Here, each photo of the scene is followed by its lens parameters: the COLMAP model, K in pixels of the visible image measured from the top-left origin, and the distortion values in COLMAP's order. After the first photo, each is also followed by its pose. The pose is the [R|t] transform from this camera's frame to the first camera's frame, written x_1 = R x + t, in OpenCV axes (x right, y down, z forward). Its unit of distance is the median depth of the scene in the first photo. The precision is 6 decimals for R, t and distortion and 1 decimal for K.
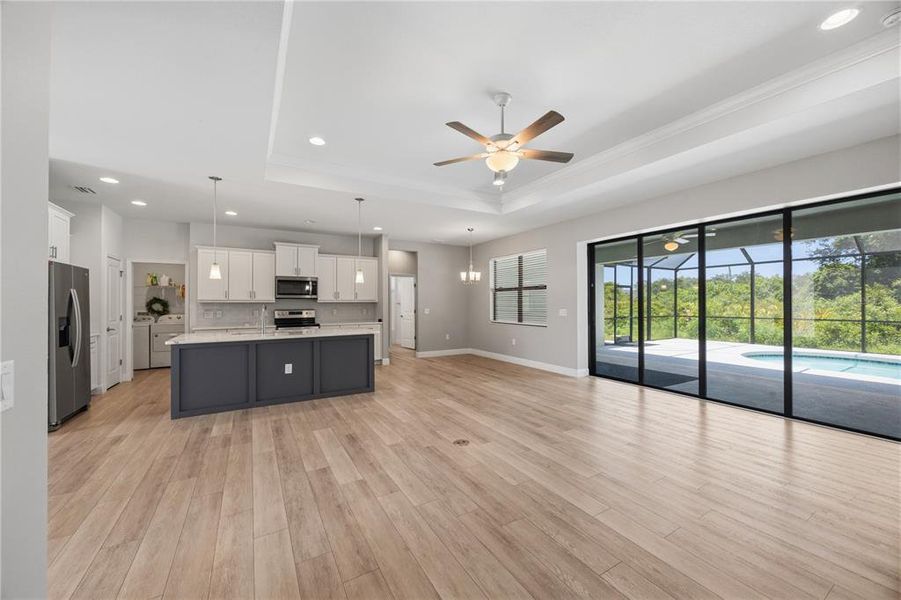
lens RADIAL K [[341.8, 0, 450.5], [0, 341.8, 300.0], [0, 0, 1]] dist [-0.000645, 0.000154]
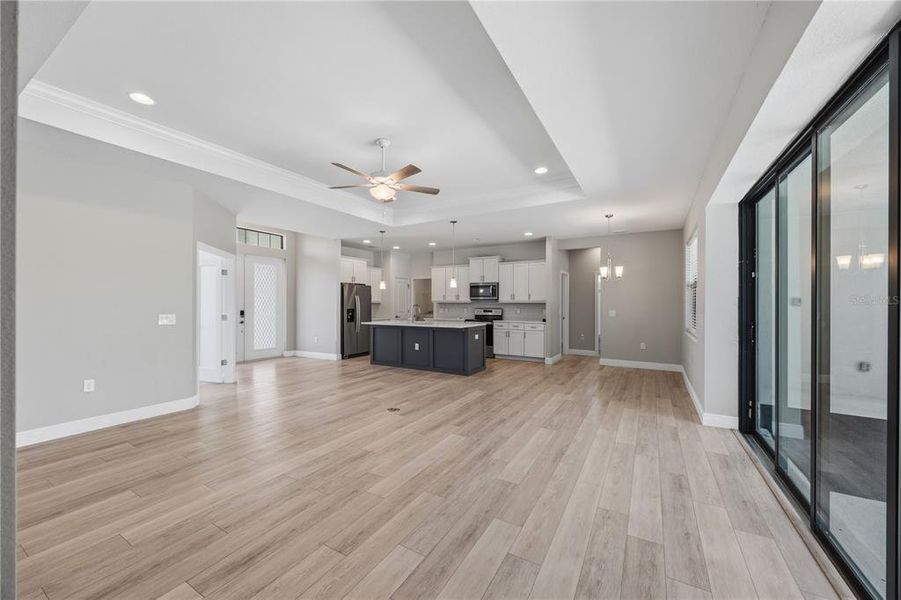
lens RADIAL K [[341.8, 0, 450.5], [0, 341.8, 300.0], [0, 0, 1]] dist [-0.000645, 0.000154]
pose [[0.491980, -0.002953, -0.870601, 0.673373], [0.002272, 0.999995, -0.002108, -0.000436], [0.870603, -0.000941, 0.491985, 0.285671]]
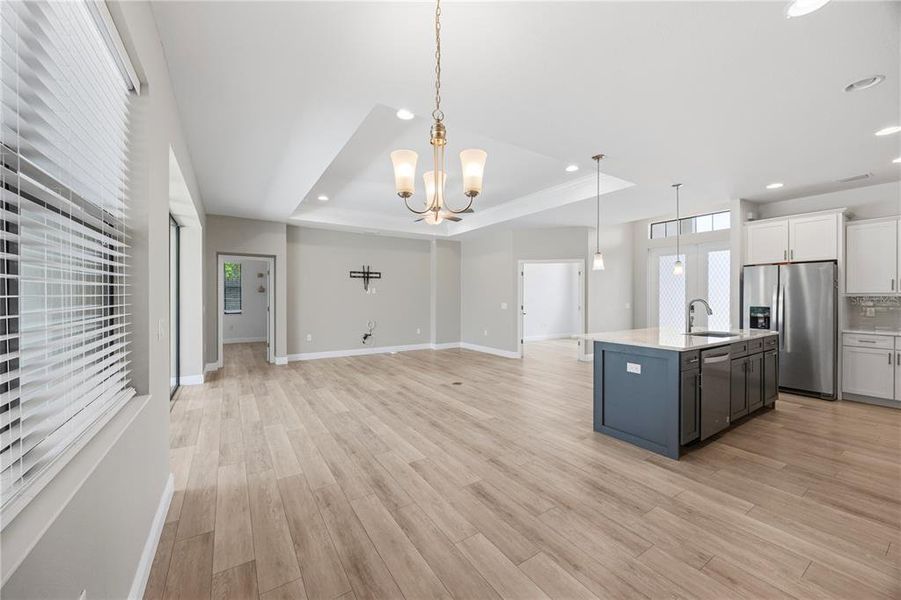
lens RADIAL K [[341.8, 0, 450.5], [0, 341.8, 300.0], [0, 0, 1]] dist [-0.000645, 0.000154]
pose [[-0.998801, 0.004108, -0.048785, 0.074535], [0.004112, 0.999992, 0.000023, 0.011560], [0.048784, -0.000177, -0.998809, 1.368595]]
